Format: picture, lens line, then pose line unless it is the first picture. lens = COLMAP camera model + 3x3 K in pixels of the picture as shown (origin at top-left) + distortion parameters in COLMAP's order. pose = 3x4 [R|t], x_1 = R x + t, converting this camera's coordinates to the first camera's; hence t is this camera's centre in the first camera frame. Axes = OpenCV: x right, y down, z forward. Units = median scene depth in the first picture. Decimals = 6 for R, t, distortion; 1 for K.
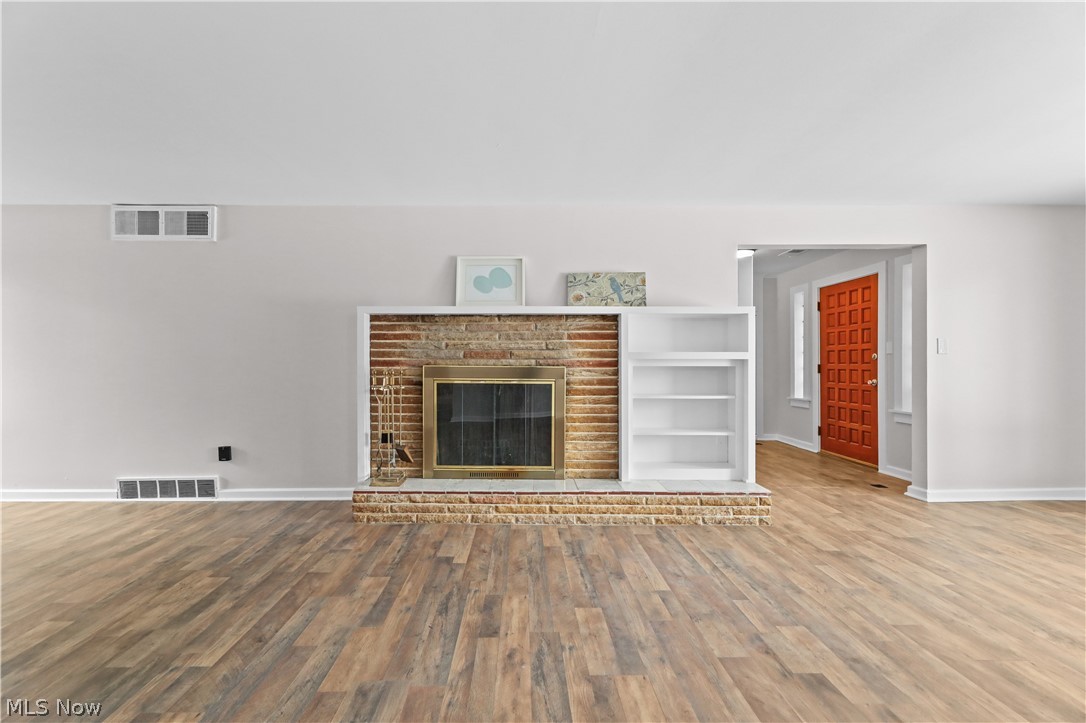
lens RADIAL K [[447.8, 0, 520.3], [0, 447.8, 364.4], [0, 0, 1]] dist [0.010030, 0.000073]
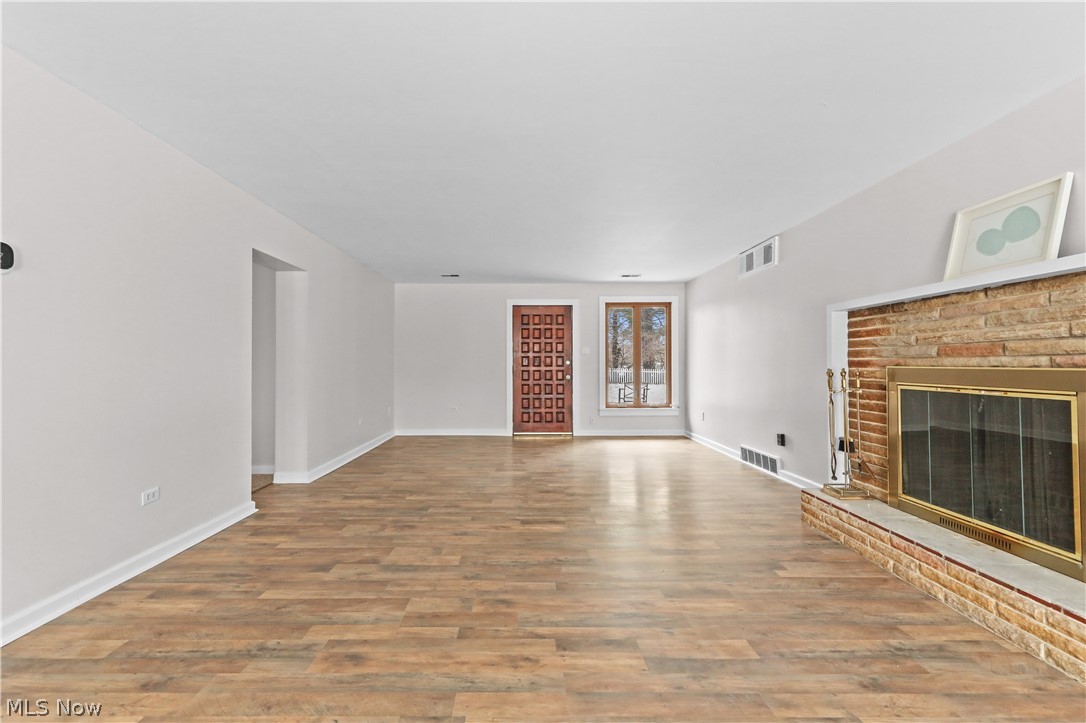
lens RADIAL K [[466.2, 0, 523.0], [0, 466.2, 361.6], [0, 0, 1]] dist [-0.000216, -0.000004]
pose [[-0.005661, -0.009379, -0.999940, 0.627514], [0.002643, 0.999952, -0.009394, -0.000179], [0.999980, -0.002696, -0.005636, 0.339035]]
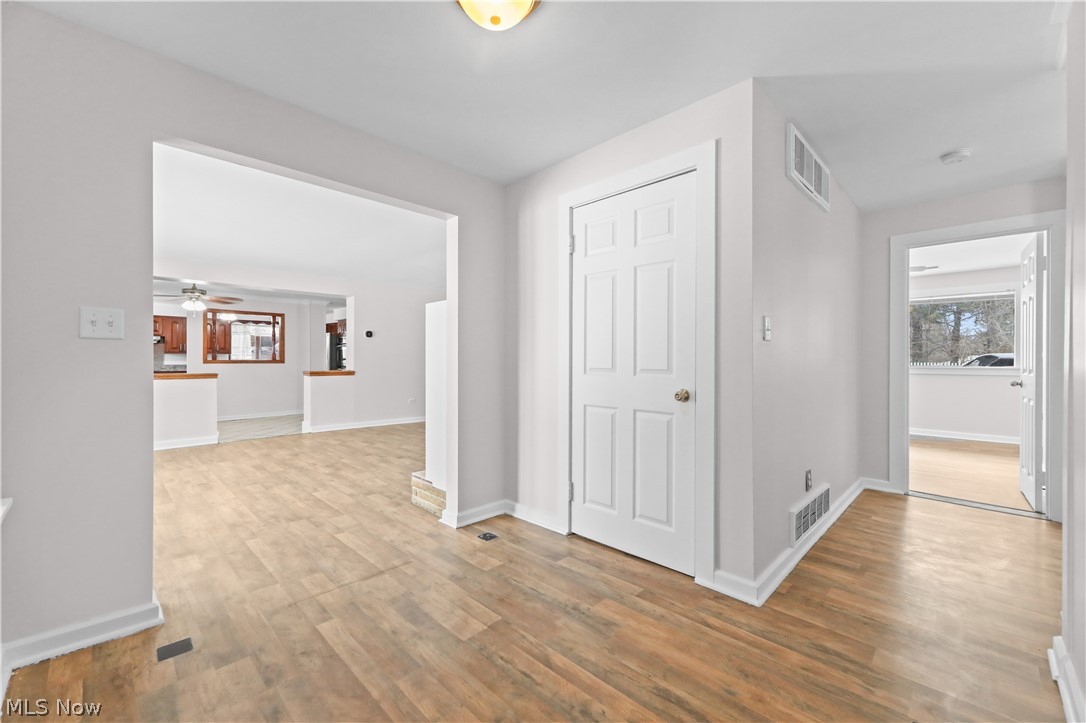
lens RADIAL K [[438.3, 0, 543.0], [0, 438.3, 361.5], [0, 0, 1]] dist [0.006899, -0.000095]
pose [[-0.705110, 0.002533, -0.709093, 1.008087], [-0.002133, 0.999982, 0.005692, -0.009021], [0.709094, 0.005526, -0.705092, 1.839778]]
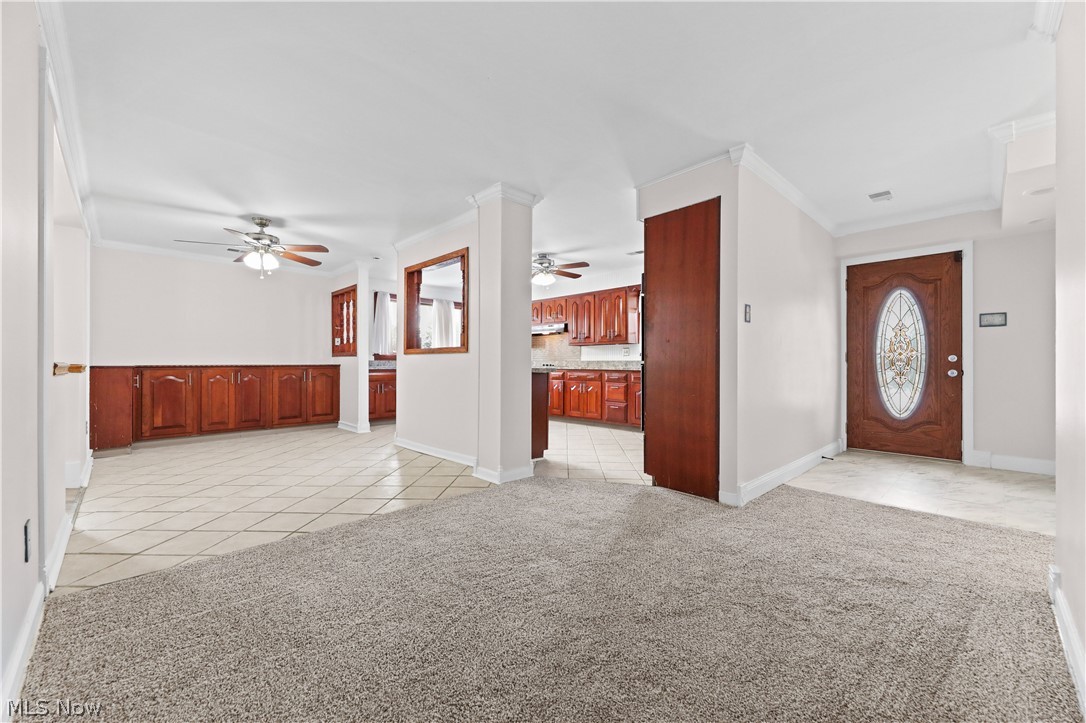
lens RADIAL K [[438.3, 0, 543.0], [0, 438.3, 361.5], [0, 0, 1]] dist [0.006899, -0.000095]
pose [[-0.696587, 0.002342, 0.717468, -0.787025], [-0.000619, 0.999992, -0.003864, 0.047307], [-0.717472, -0.003136, -0.696580, -0.416418]]
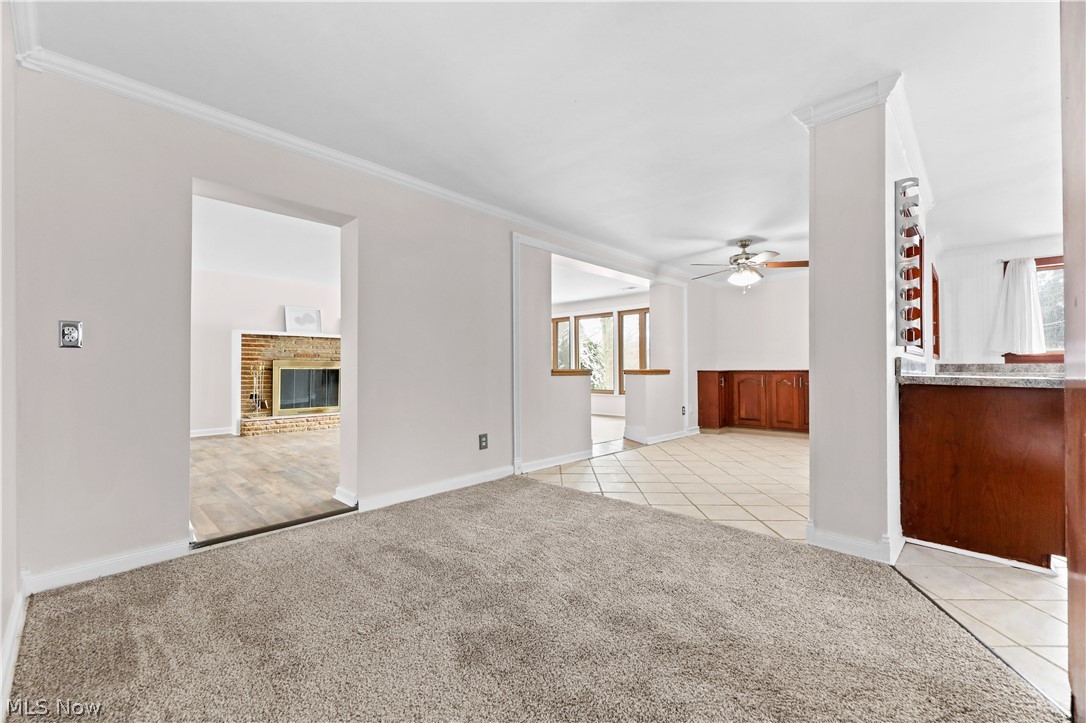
lens RADIAL K [[438.3, 0, 543.0], [0, 438.3, 361.5], [0, 0, 1]] dist [0.006899, -0.000095]
pose [[0.694030, 0.008908, 0.719891, -0.790207], [0.004164, 0.999857, -0.016387, 0.044888], [-0.719934, 0.014371, 0.693894, -1.238932]]
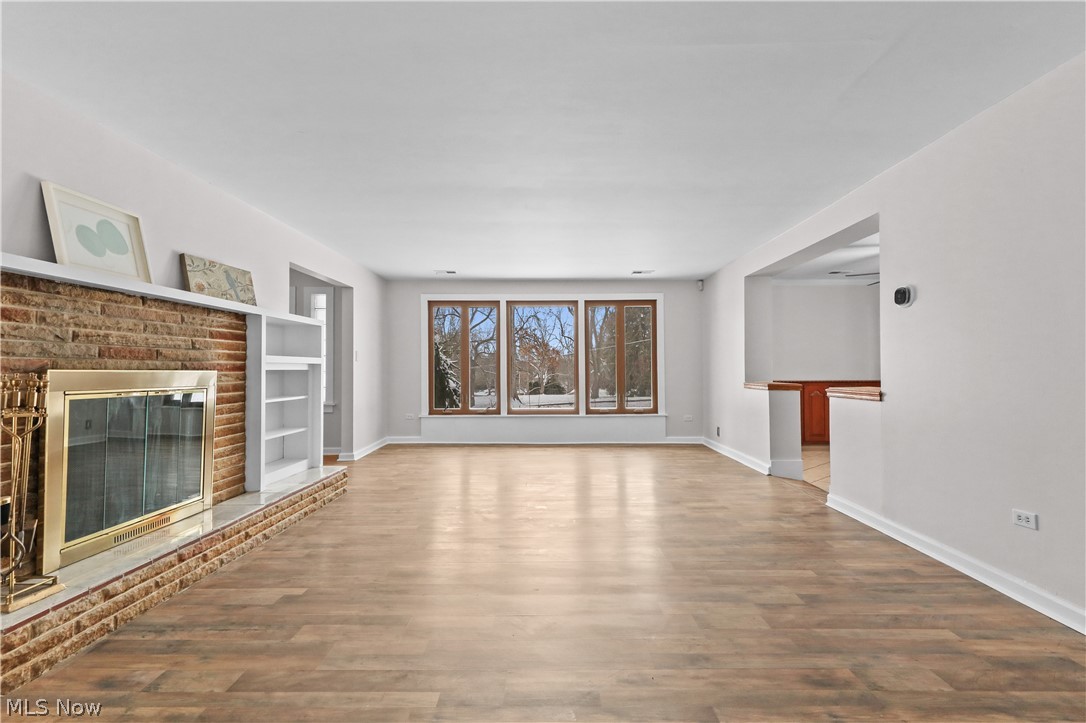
lens RADIAL K [[516.2, 0, 546.5], [0, 516.2, 359.8], [0, 0, 1]] dist [0.008057, -0.001107]
pose [[0.006234, 0.018316, 0.999813, -0.845307], [0.003399, 0.999826, -0.018337, 0.004318], [-0.999975, 0.003512, 0.006171, 0.374353]]
